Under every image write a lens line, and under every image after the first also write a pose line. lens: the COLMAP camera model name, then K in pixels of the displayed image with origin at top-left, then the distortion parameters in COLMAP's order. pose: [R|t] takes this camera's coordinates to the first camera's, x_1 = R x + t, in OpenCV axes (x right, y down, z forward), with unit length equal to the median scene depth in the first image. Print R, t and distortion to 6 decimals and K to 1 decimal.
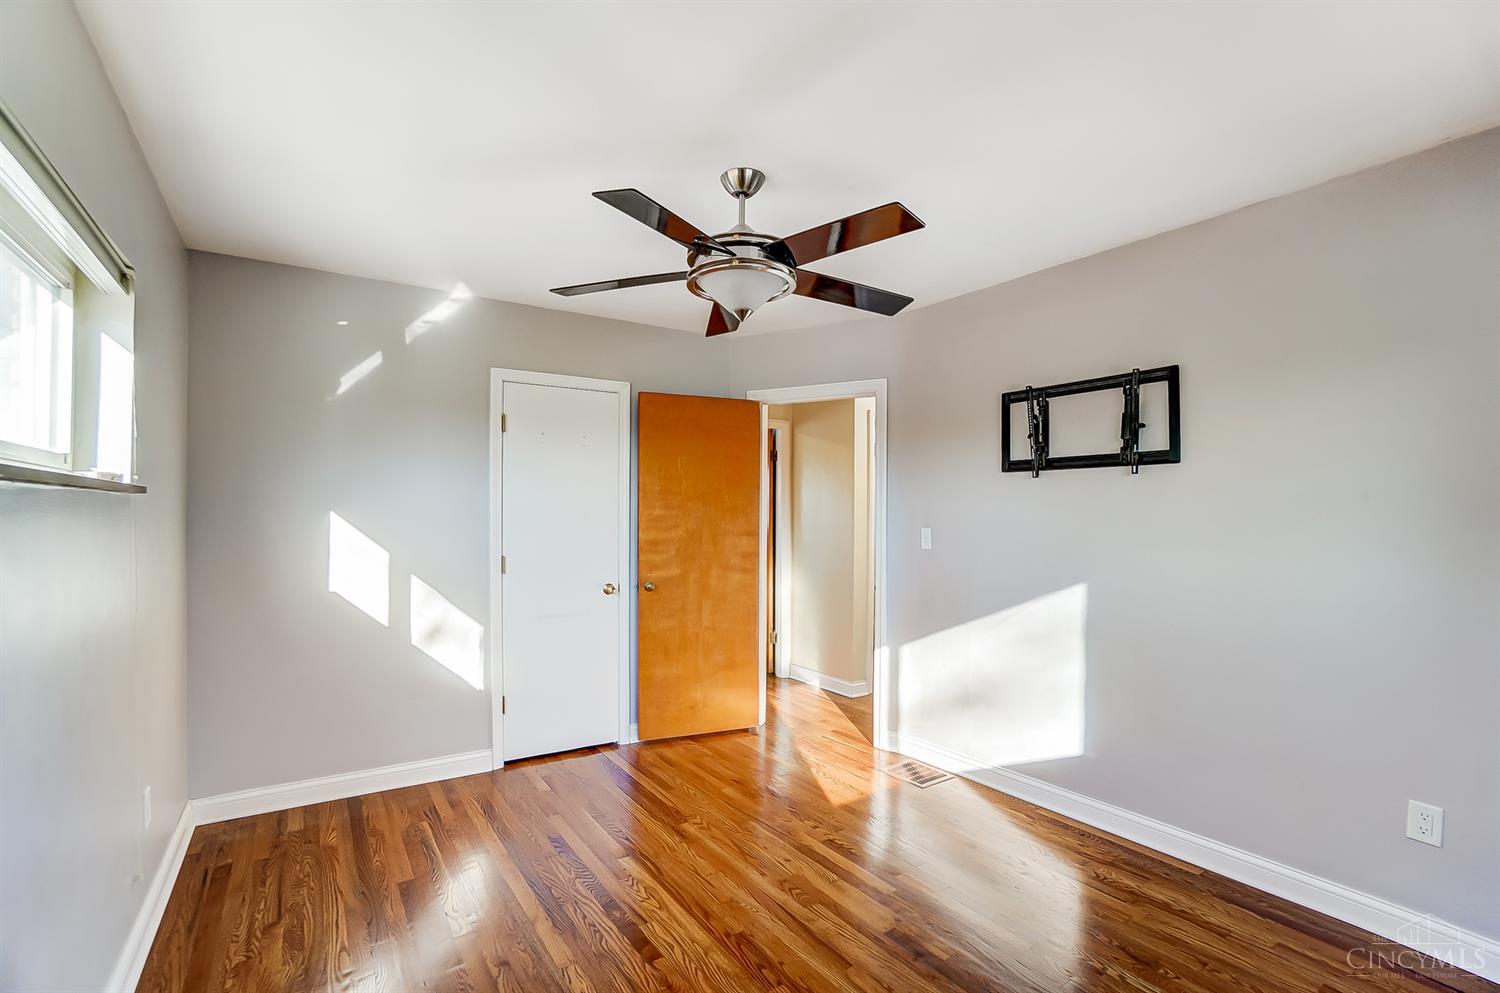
lens RADIAL K [[668.1, 0, 745.9], [0, 668.1, 485.8], [0, 0, 1]] dist [-0.065851, 0.023897]
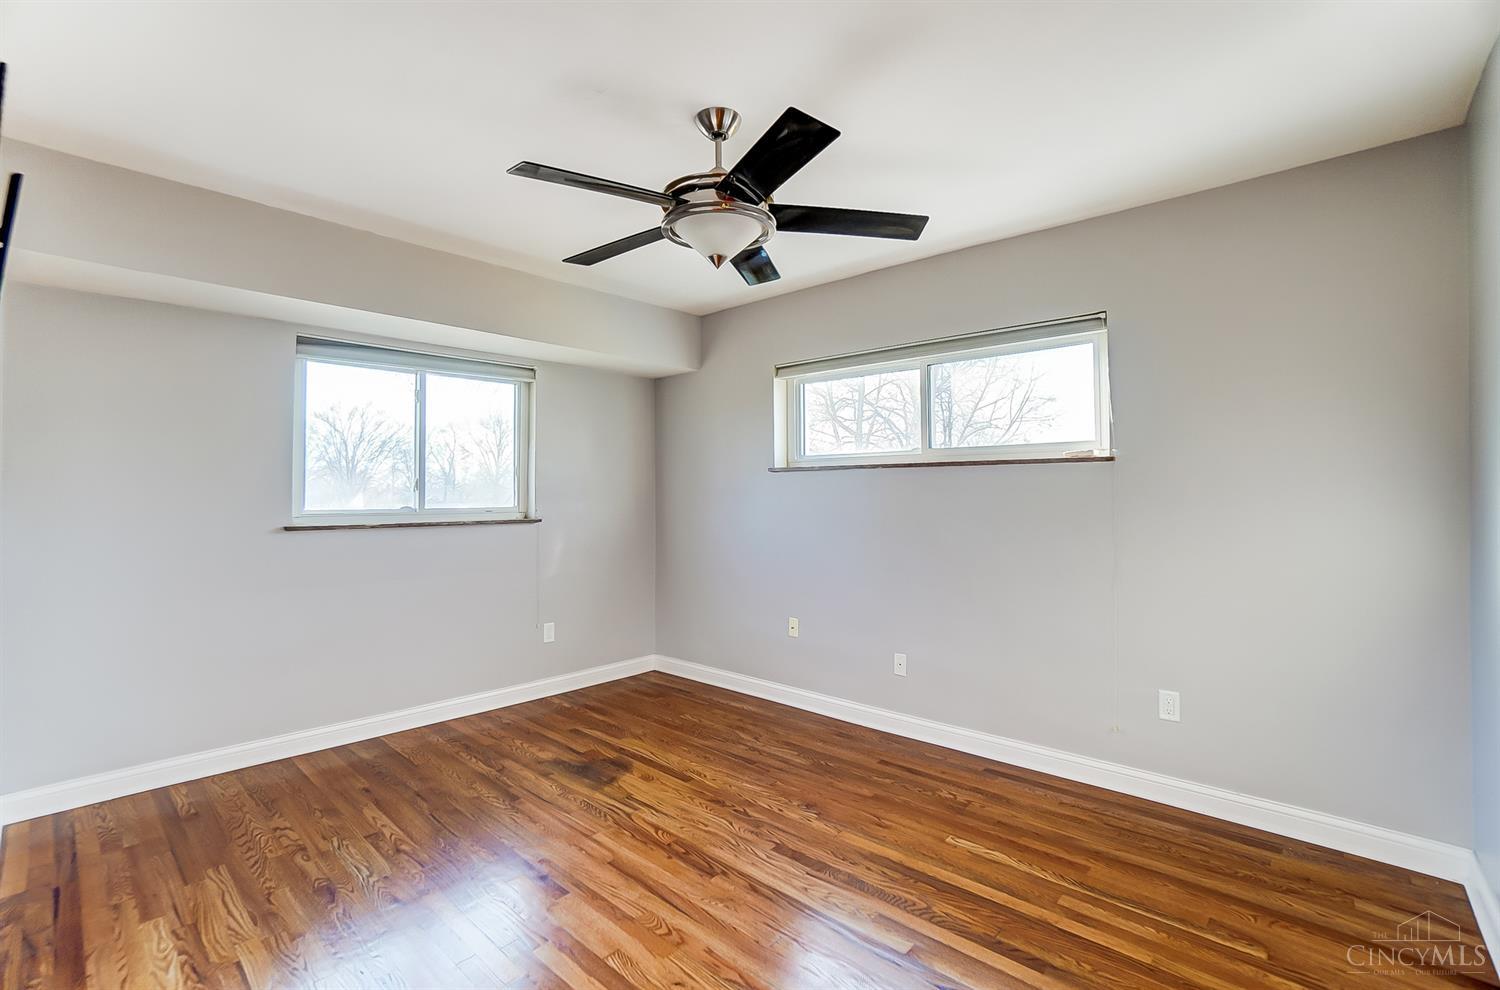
lens RADIAL K [[668.1, 0, 745.9], [0, 668.1, 484.3], [0, 0, 1]] dist [-0.065851, 0.023897]
pose [[-0.969683, -0.005673, -0.244302, 0.189219], [0.005653, 0.998942, -0.045637, 0.110427], [0.244302, -0.045634, -0.968625, 1.961964]]
